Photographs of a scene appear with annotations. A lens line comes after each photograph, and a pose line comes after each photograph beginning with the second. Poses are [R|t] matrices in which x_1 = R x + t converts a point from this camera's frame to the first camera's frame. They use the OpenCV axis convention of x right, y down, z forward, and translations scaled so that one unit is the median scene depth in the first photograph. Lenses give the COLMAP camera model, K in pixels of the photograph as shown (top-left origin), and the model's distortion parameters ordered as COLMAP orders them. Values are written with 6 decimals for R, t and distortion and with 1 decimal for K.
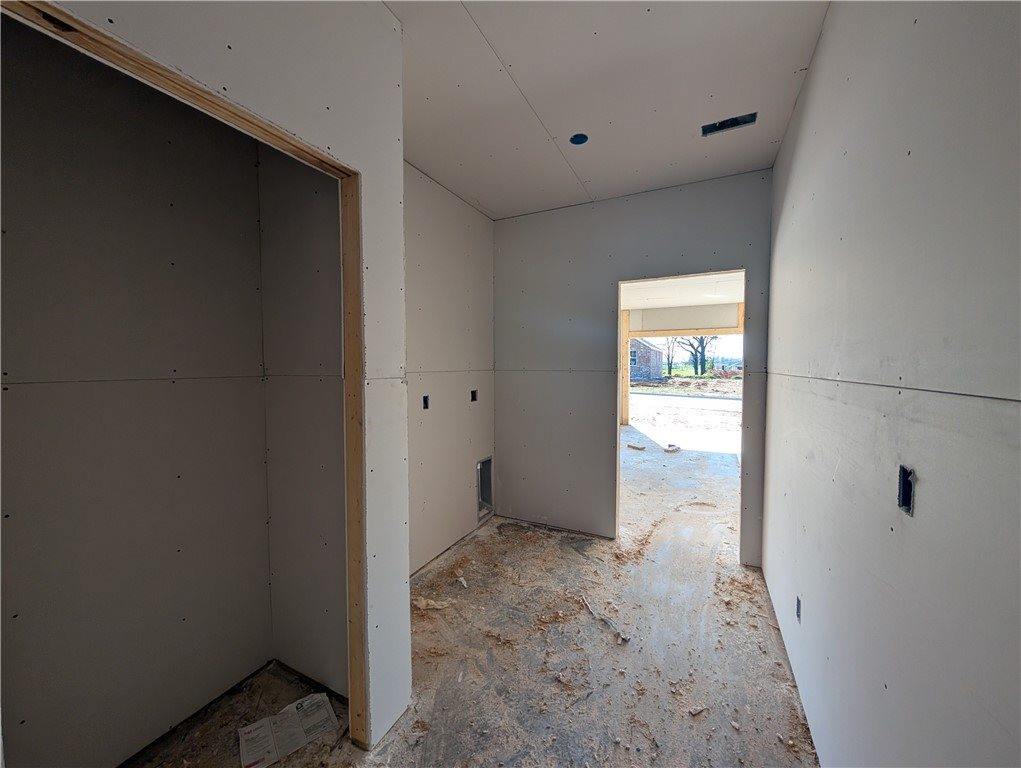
lens RADIAL K [[385.7, 0, 509.5], [0, 385.7, 380.2], [0, 0, 1]] dist [0.003684, -0.000338]
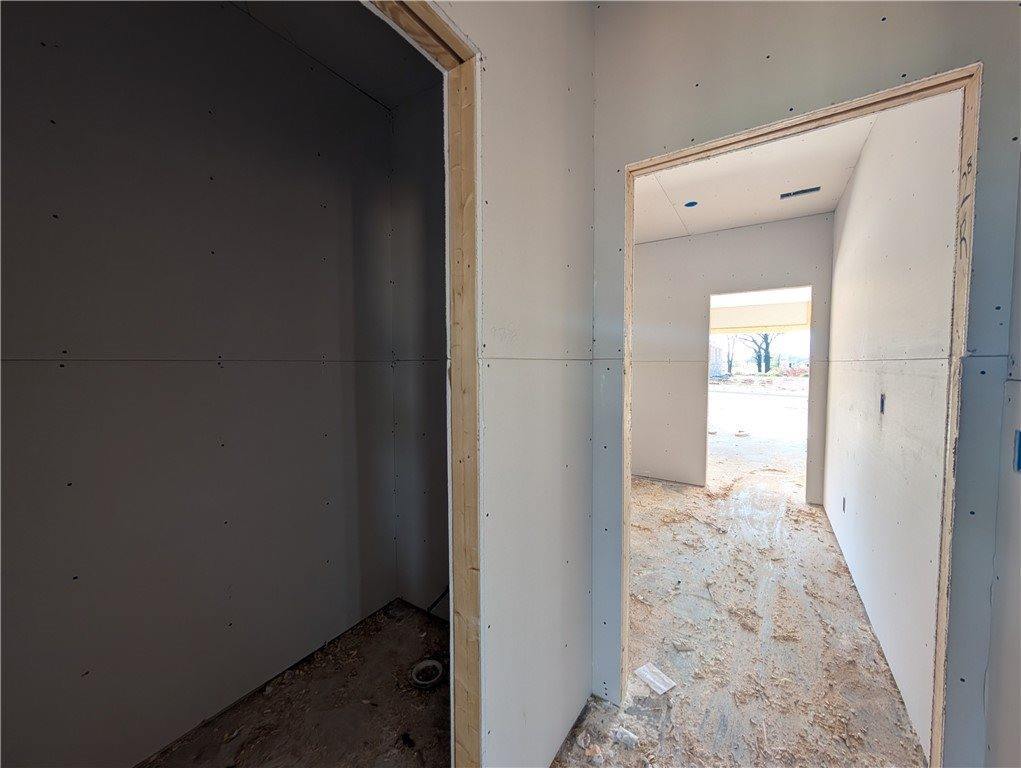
lens RADIAL K [[385.7, 0, 509.5], [0, 385.7, 380.2], [0, 0, 1]] dist [0.003684, -0.000338]
pose [[0.992481, 0.005852, -0.122256, -0.235131], [-0.005130, 0.999968, 0.006216, 0.036573], [0.122288, -0.005542, 0.992479, -0.407184]]
